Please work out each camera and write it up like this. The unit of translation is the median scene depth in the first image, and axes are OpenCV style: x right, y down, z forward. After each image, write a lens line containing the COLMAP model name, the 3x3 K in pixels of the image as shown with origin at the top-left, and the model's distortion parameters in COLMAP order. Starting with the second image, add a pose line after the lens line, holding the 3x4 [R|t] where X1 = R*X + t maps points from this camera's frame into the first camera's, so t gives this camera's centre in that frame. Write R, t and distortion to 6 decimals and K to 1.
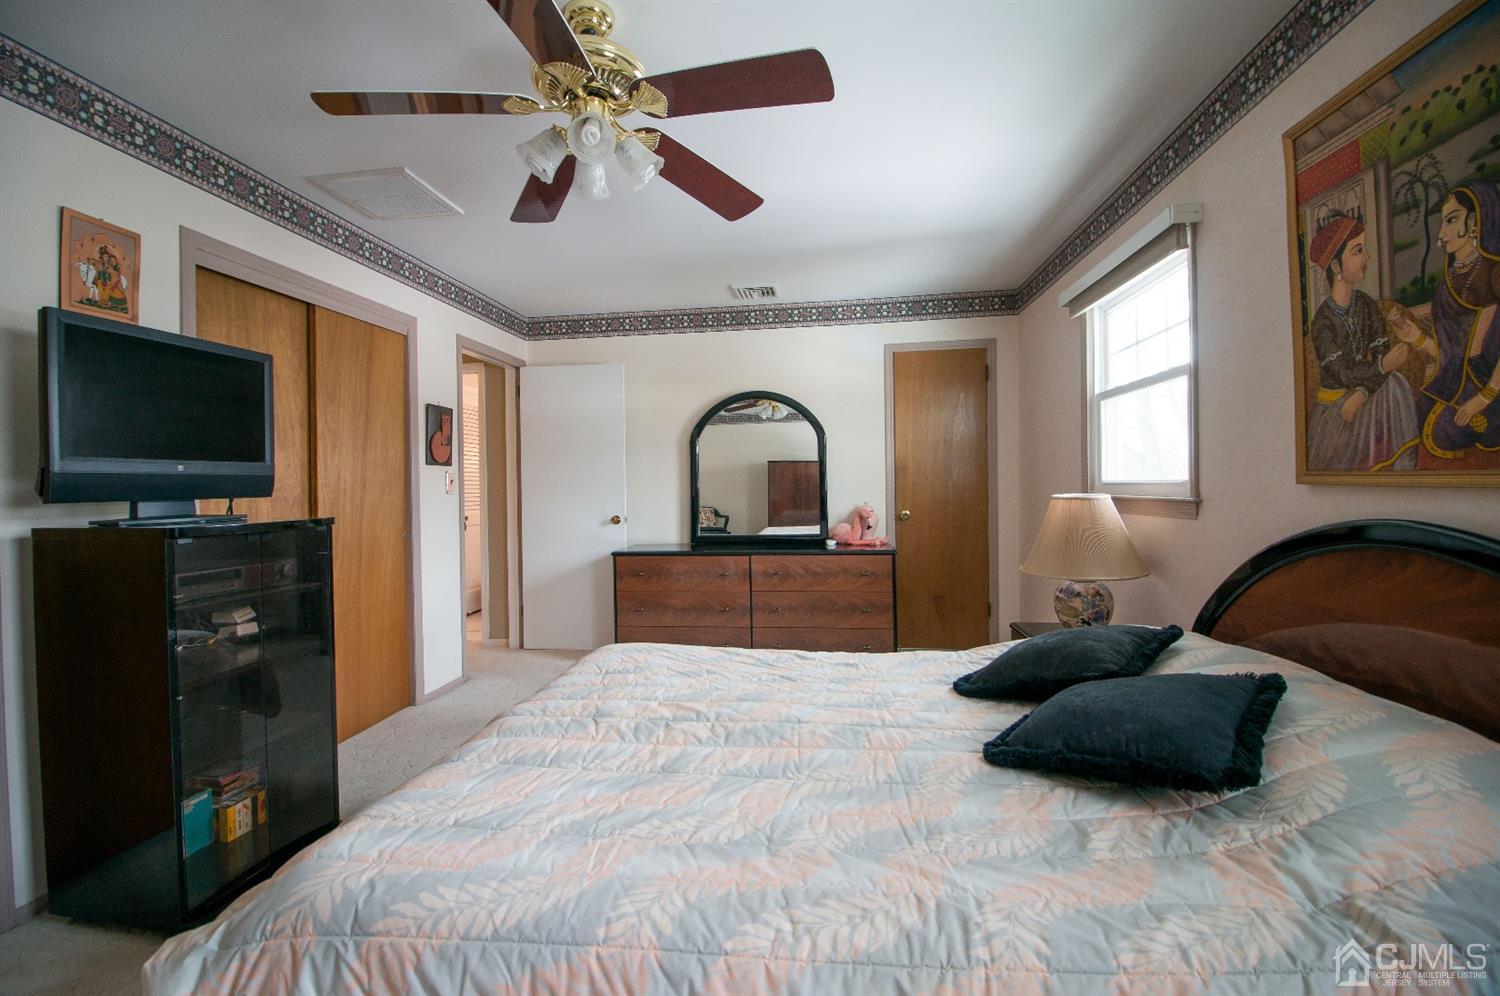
lens RADIAL K [[652.5, 0, 746.9], [0, 652.5, 485.3], [0, 0, 1]] dist [-0.022455, -0.004510]
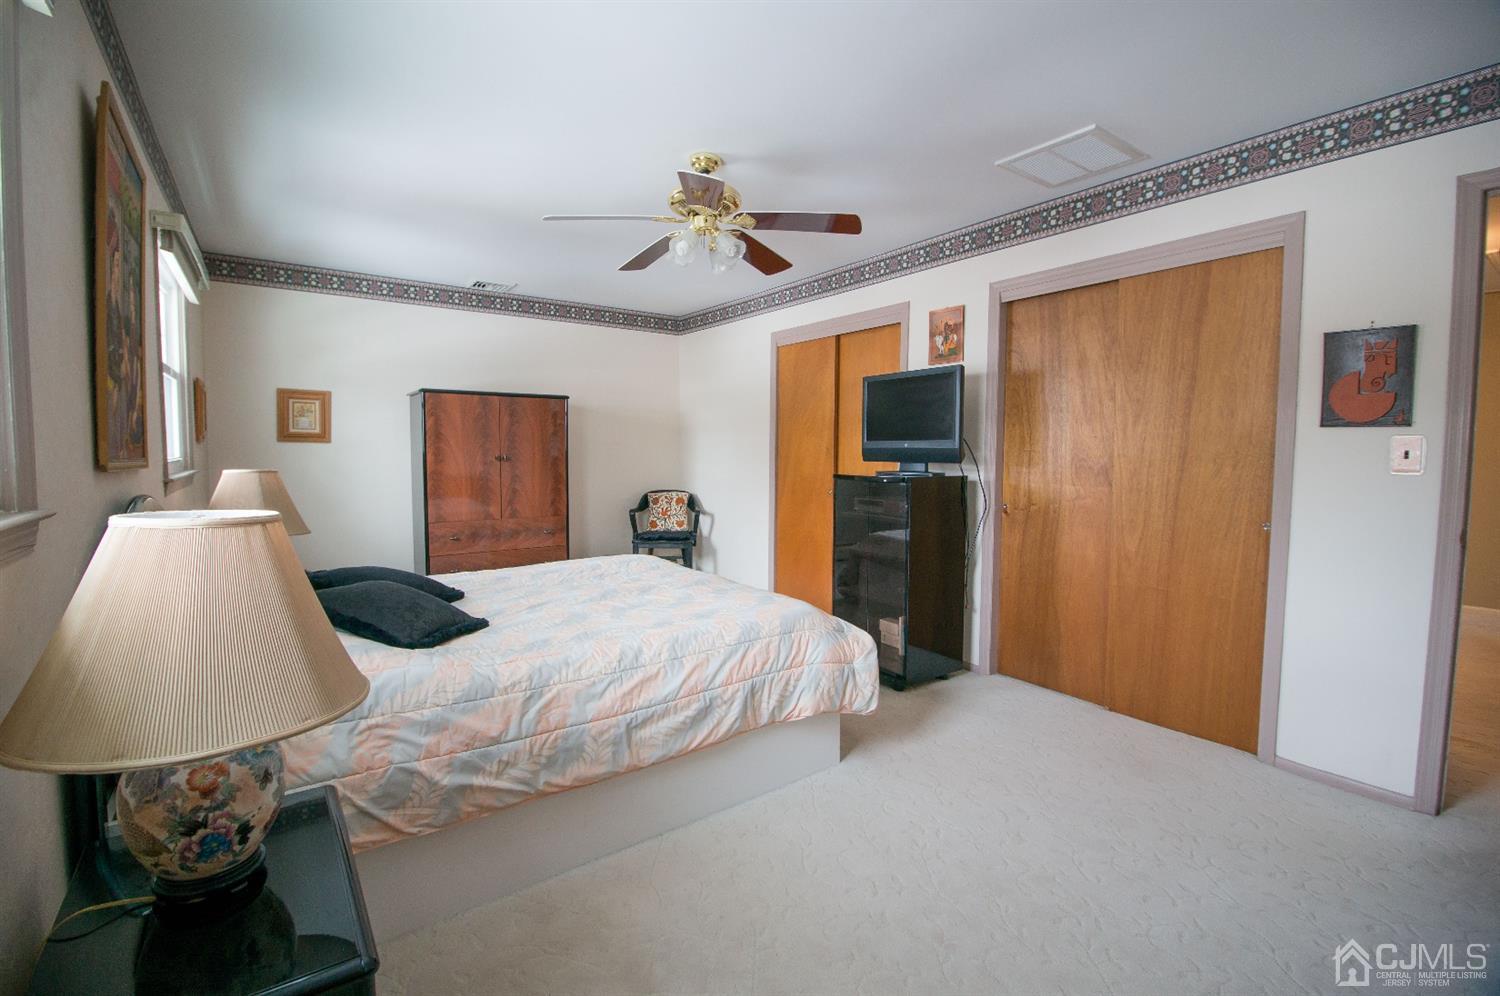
lens RADIAL K [[652.5, 0, 744.7], [0, 652.5, 489.1], [0, 0, 1]] dist [-0.022455, -0.004510]
pose [[-0.730651, 0.051782, -0.680785, 0.932576], [0.004102, 0.997435, 0.071465, -0.045830], [0.682739, 0.049423, -0.728989, 2.626209]]
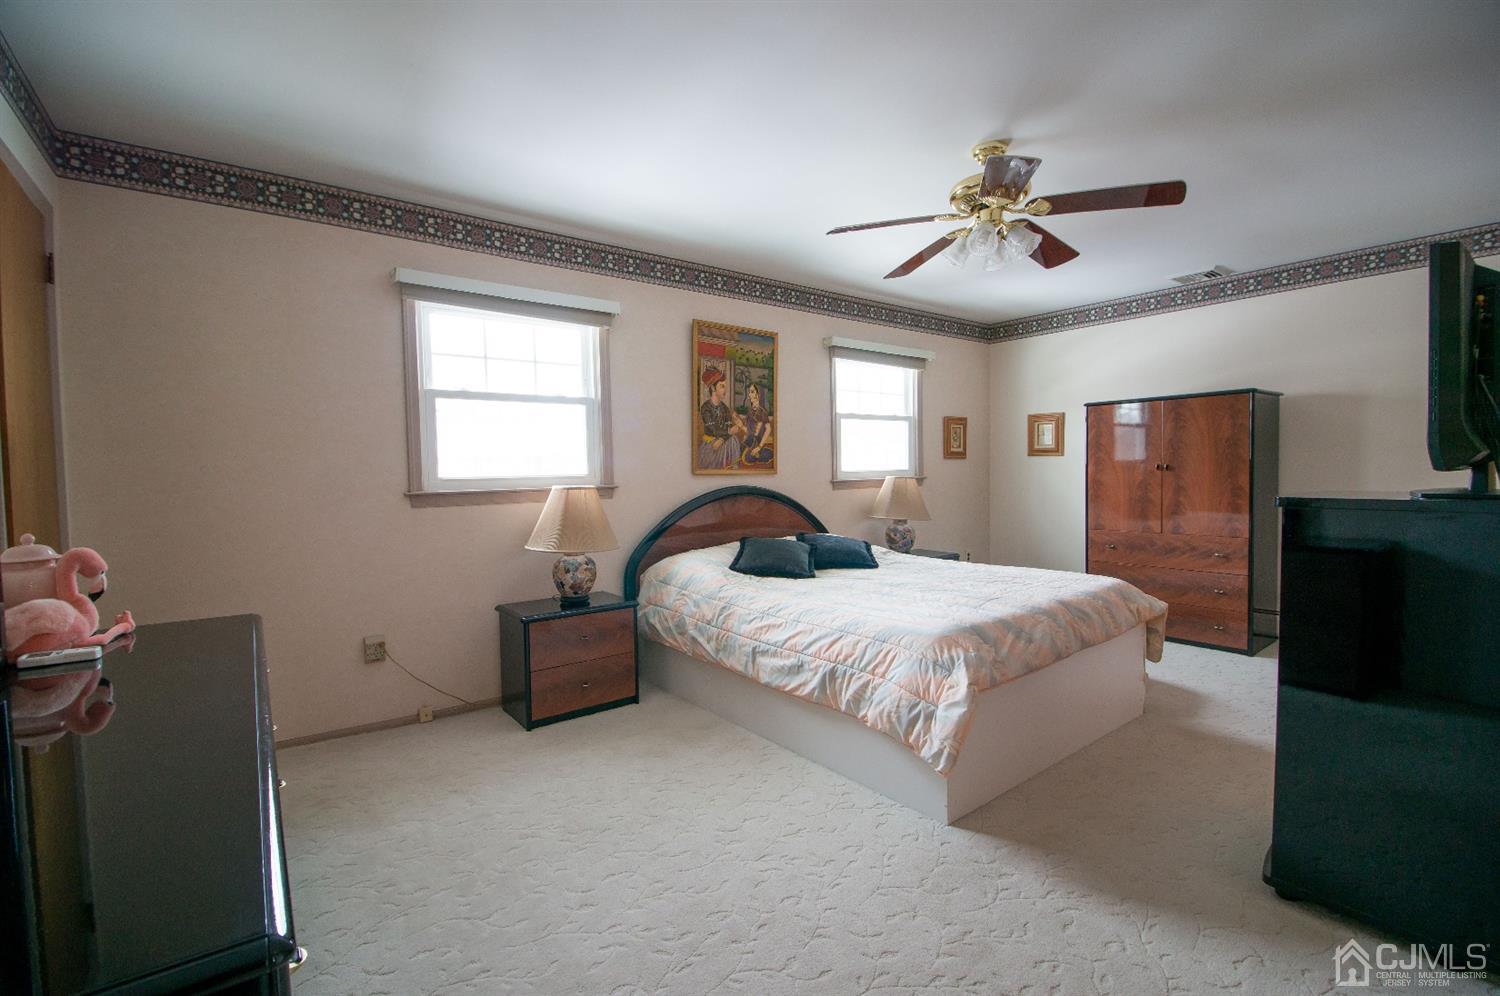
lens RADIAL K [[652.5, 0, 741.8], [0, 652.5, 497.5], [0, 0, 1]] dist [-0.022455, -0.004510]
pose [[-0.696997, -0.004134, 0.717062, -1.070487], [0.028426, 0.999038, 0.033390, 0.007478], [-0.716511, 0.043656, -0.696209, 2.878703]]
